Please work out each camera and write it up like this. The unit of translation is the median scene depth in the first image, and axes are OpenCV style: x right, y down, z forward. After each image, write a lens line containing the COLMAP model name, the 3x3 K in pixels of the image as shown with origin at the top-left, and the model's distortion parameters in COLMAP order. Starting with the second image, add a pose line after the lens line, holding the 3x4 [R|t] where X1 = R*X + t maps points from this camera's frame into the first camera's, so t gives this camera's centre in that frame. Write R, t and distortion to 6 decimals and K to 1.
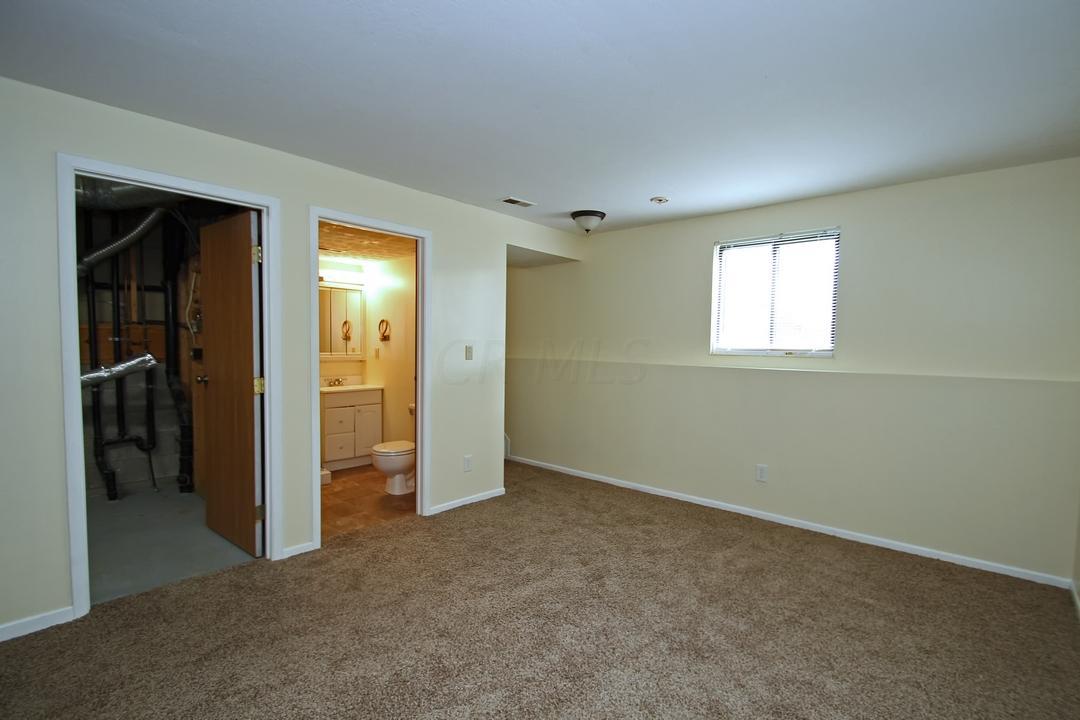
lens RADIAL K [[509.4, 0, 545.7], [0, 509.4, 366.2], [0, 0, 1]] dist [-0.016030, -0.000664]
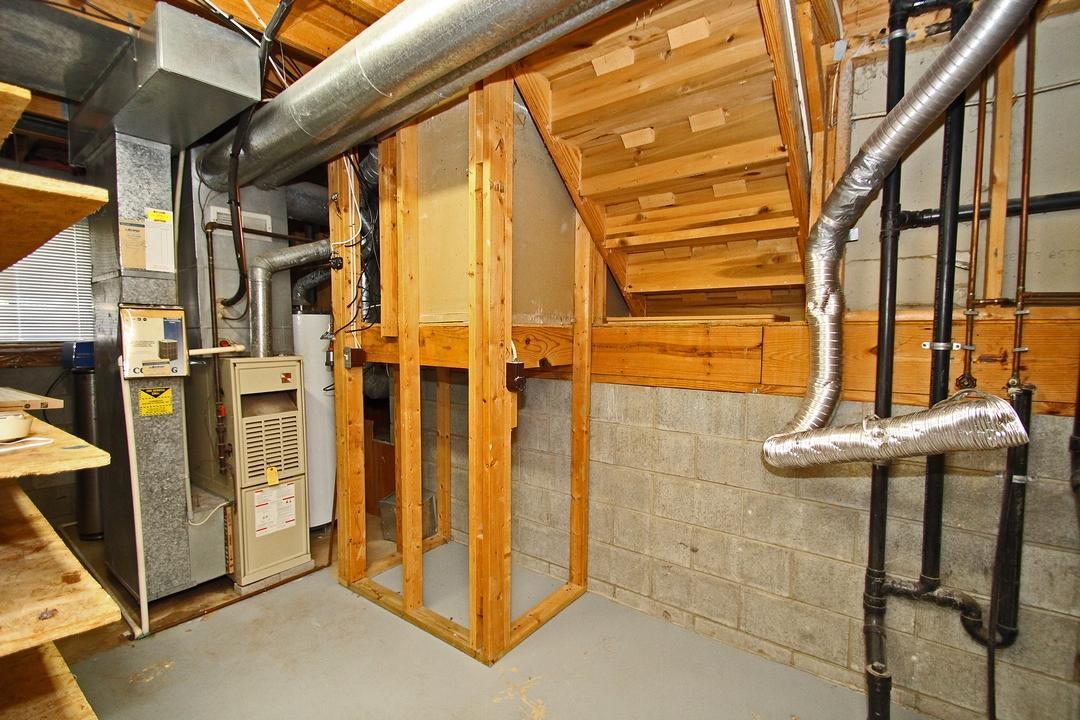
lens RADIAL K [[509.4, 0, 541.5], [0, 509.4, 367.1], [0, 0, 1]] dist [-0.016030, -0.000664]
pose [[0.062929, 0.064461, -0.995934, -0.469533], [-0.043998, 0.997121, 0.061758, -0.047566], [0.997048, 0.039933, 0.065584, 0.656037]]
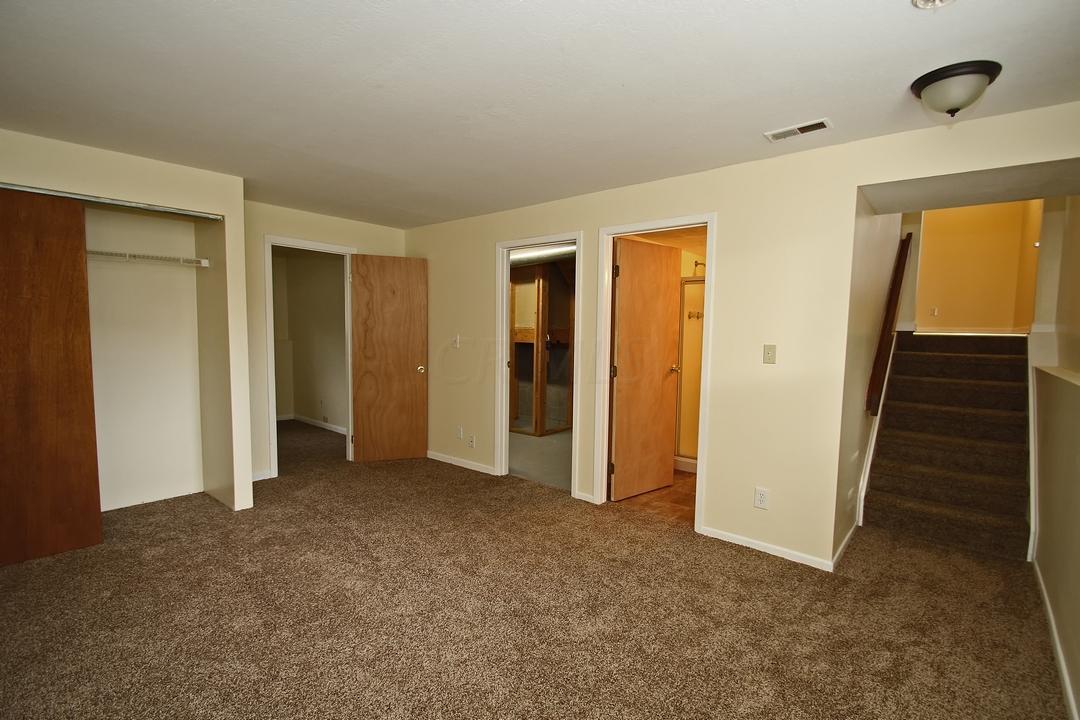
lens RADIAL K [[509.4, 0, 542.6], [0, 509.4, 366.4], [0, 0, 1]] dist [-0.016030, -0.000664]
pose [[-0.007477, 0.057052, -0.998343, 0.595598], [-0.058985, 0.996608, 0.057395, -0.031015], [0.998231, 0.059316, -0.004087, 0.655860]]
